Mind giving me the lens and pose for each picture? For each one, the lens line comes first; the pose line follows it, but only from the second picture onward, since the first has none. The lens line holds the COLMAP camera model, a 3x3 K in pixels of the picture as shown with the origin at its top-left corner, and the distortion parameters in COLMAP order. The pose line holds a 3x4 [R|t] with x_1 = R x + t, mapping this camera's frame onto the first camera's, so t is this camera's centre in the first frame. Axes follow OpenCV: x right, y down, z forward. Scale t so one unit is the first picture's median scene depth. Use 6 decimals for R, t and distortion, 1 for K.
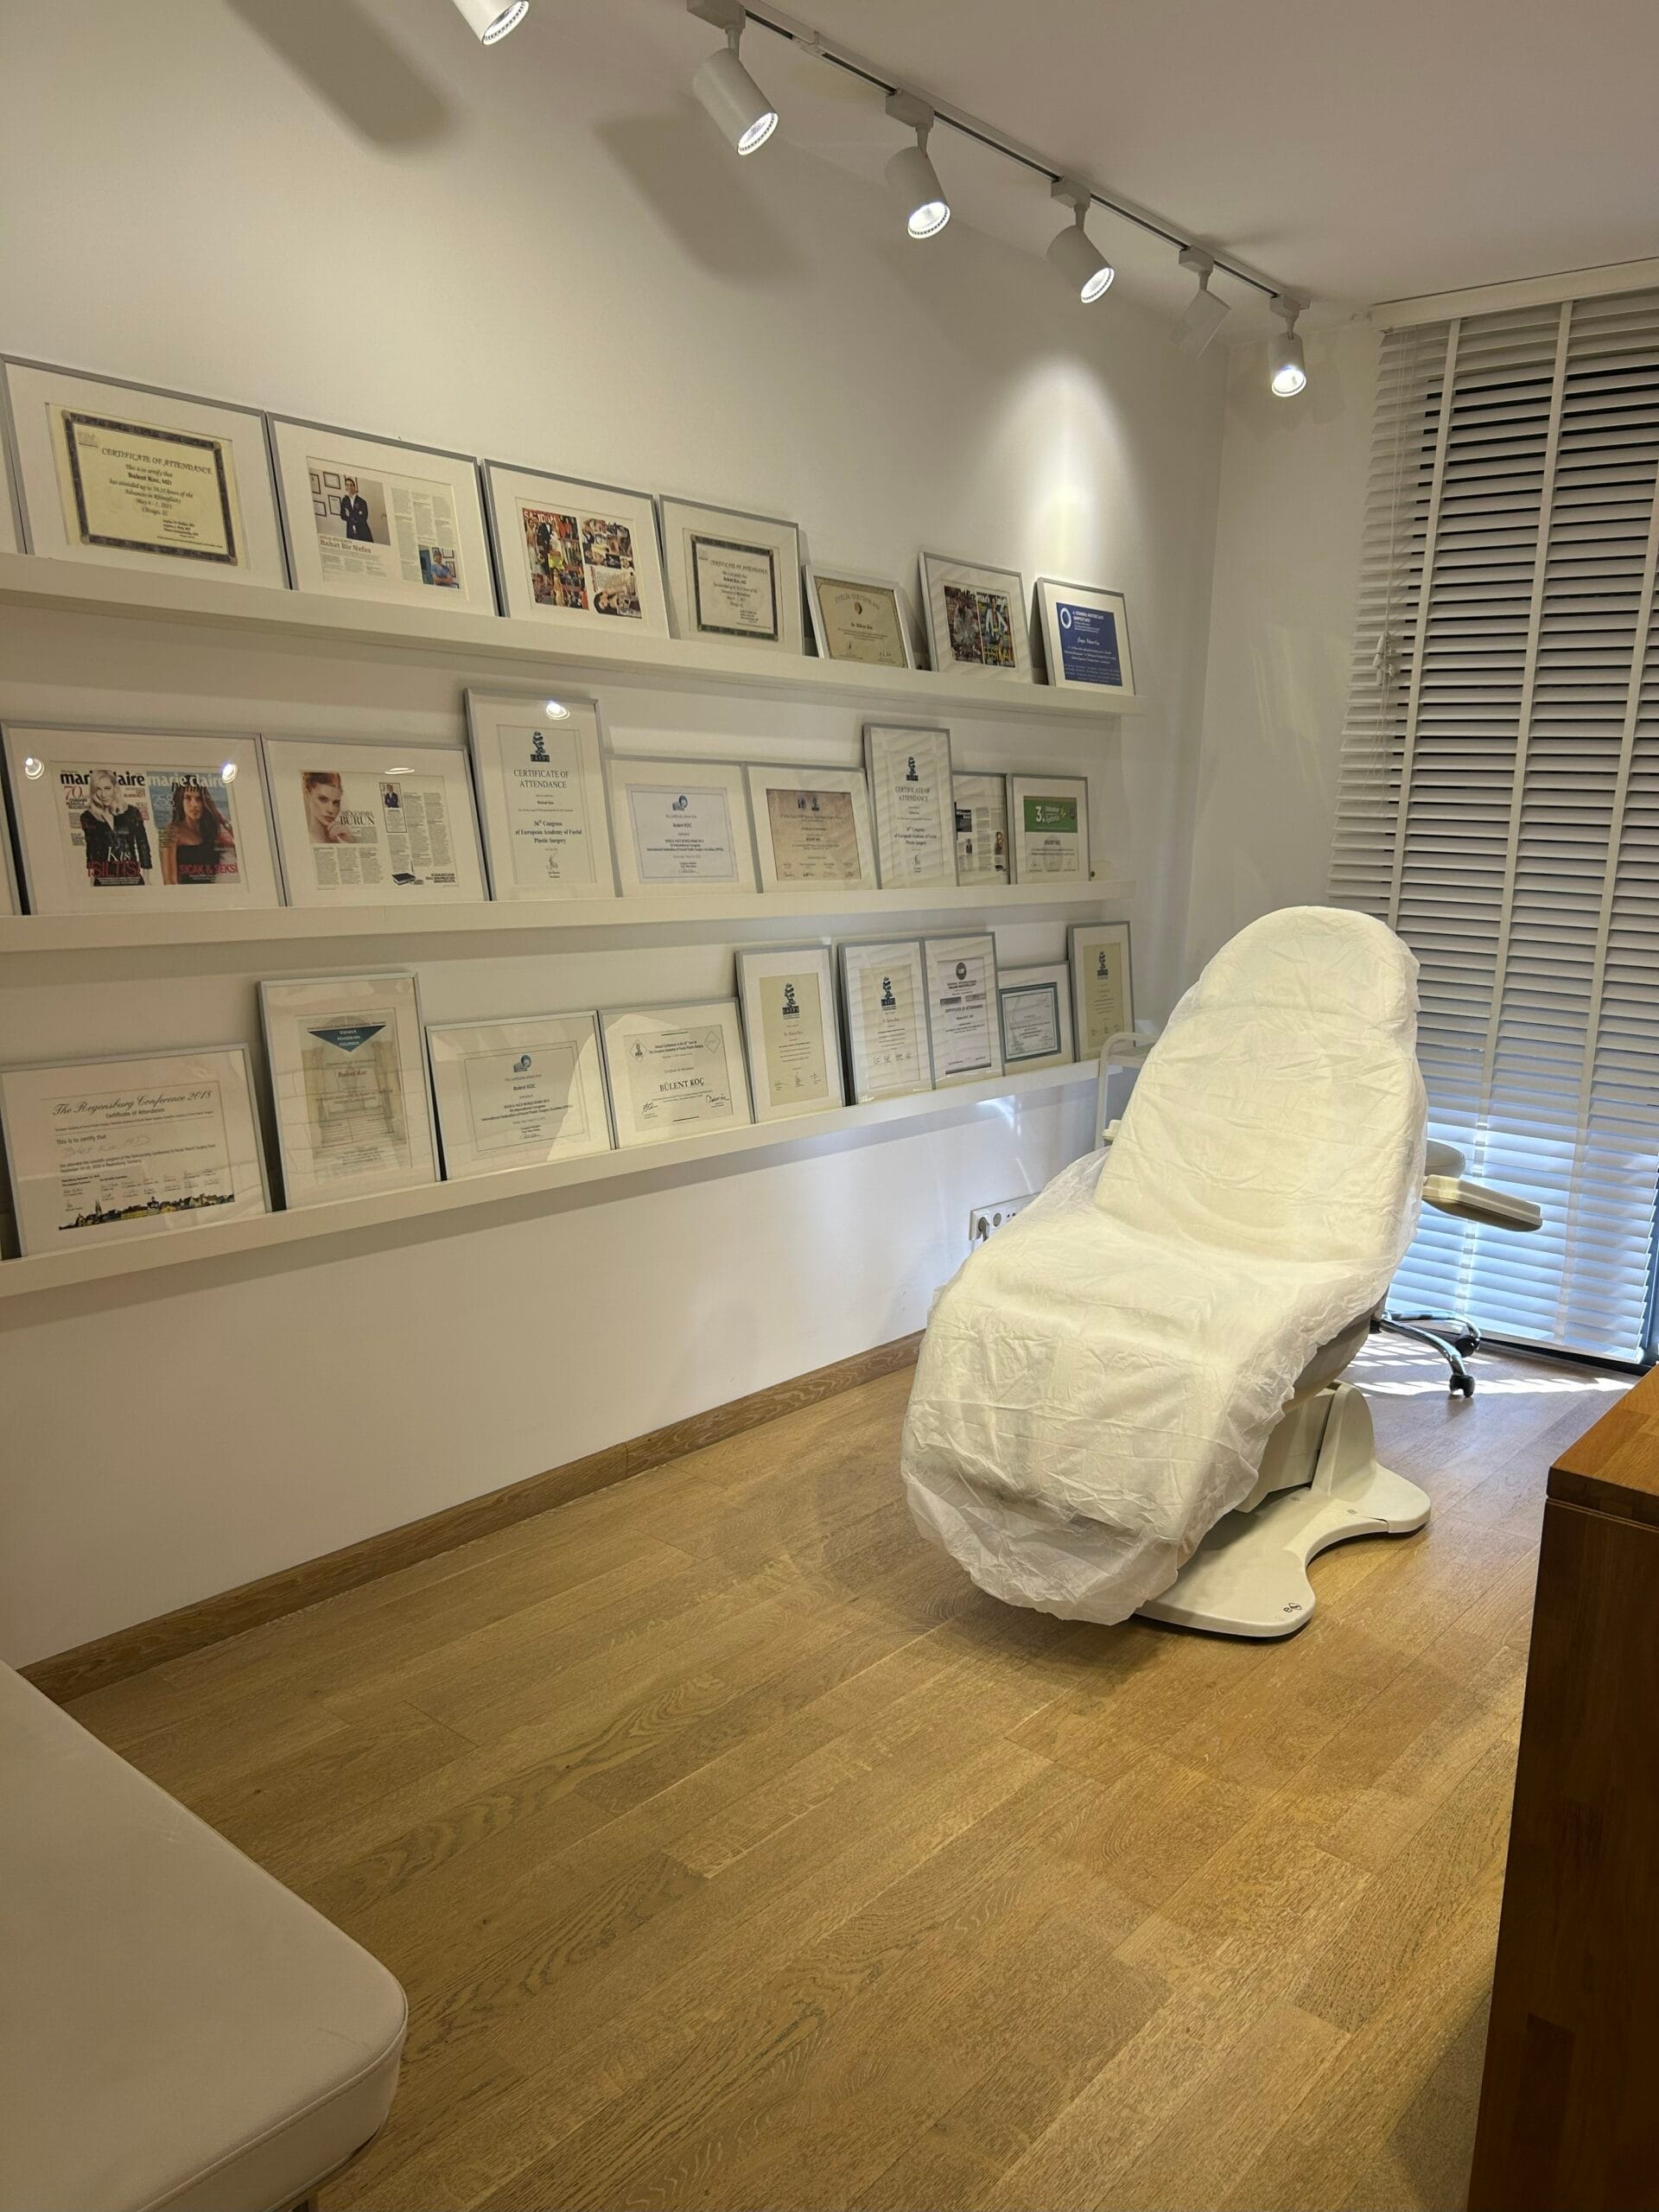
lens RADIAL K [[1670.9, 0, 831.5], [0, 1670.9, 1107.8], [0, 0, 1]] dist [0.054677, -0.057898]
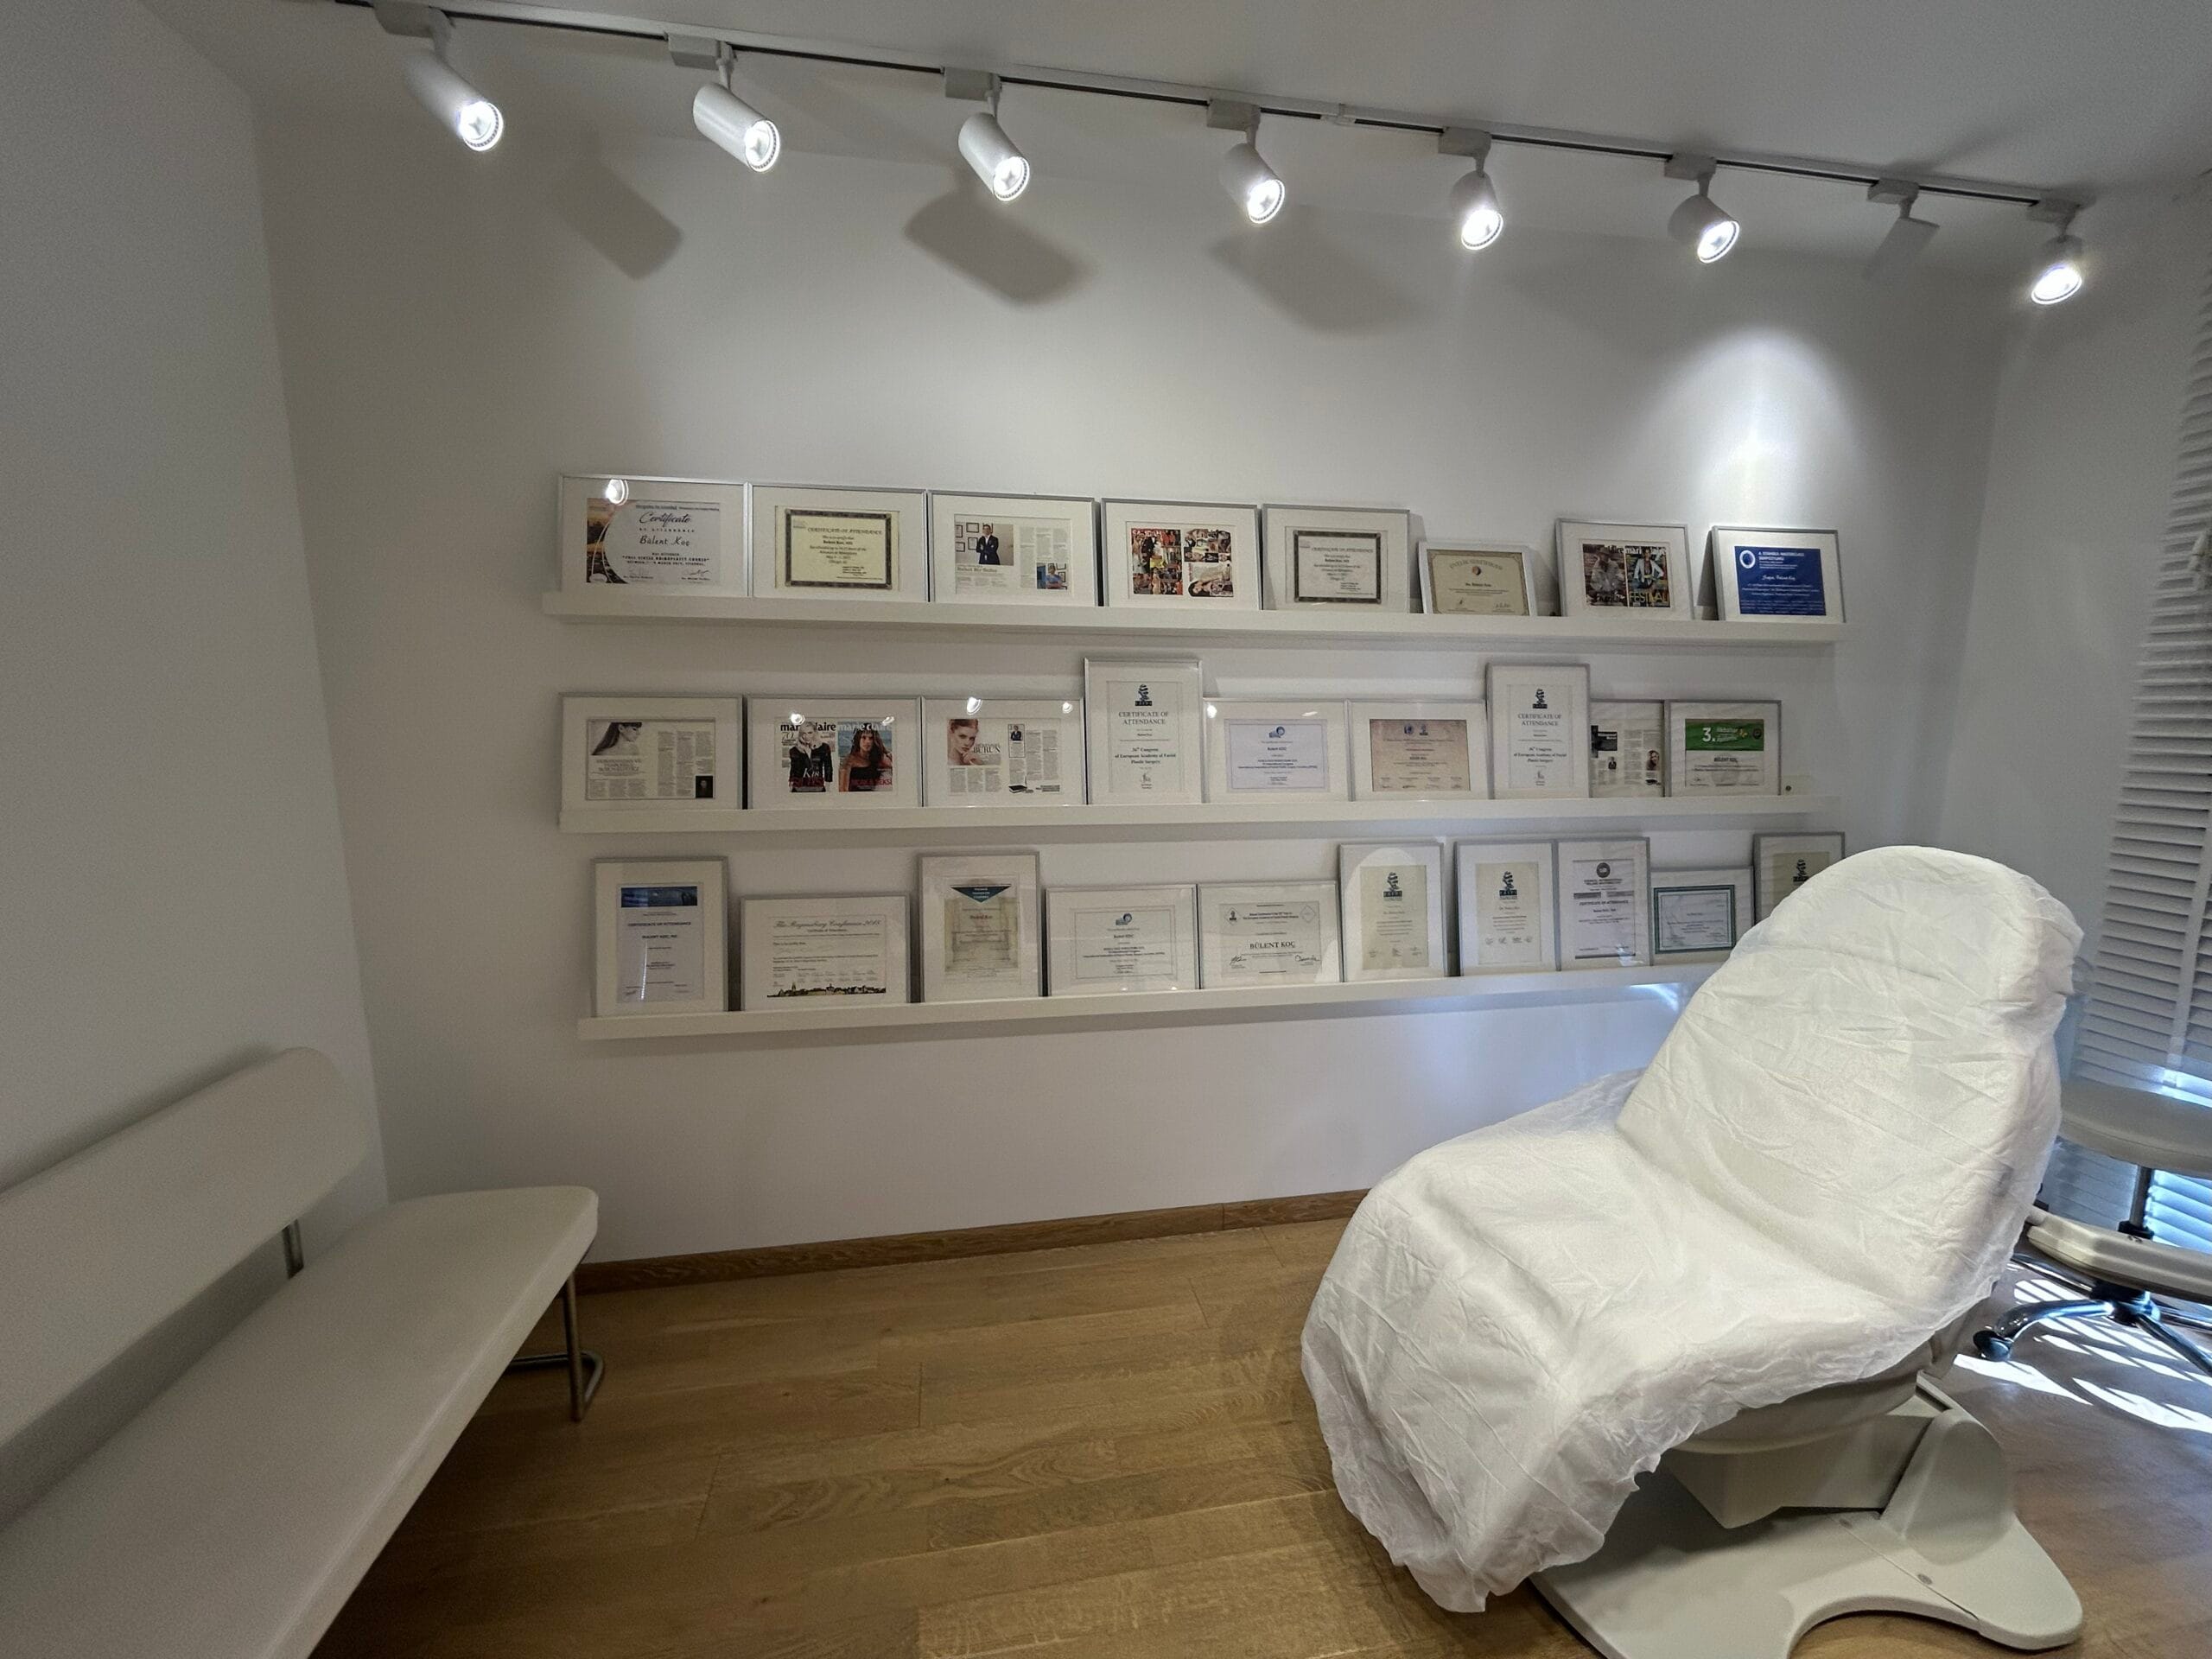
lens RADIAL K [[903.9, 0, 1104.4], [0, 903.9, 830.5], [0, 0, 1]] dist [-0.003693, 0.001933]
pose [[0.769075, 0.063767, -0.635969, 0.275982], [-0.099841, 0.994782, -0.020993, -0.082373], [0.631312, 0.079641, 0.771429, 0.399591]]
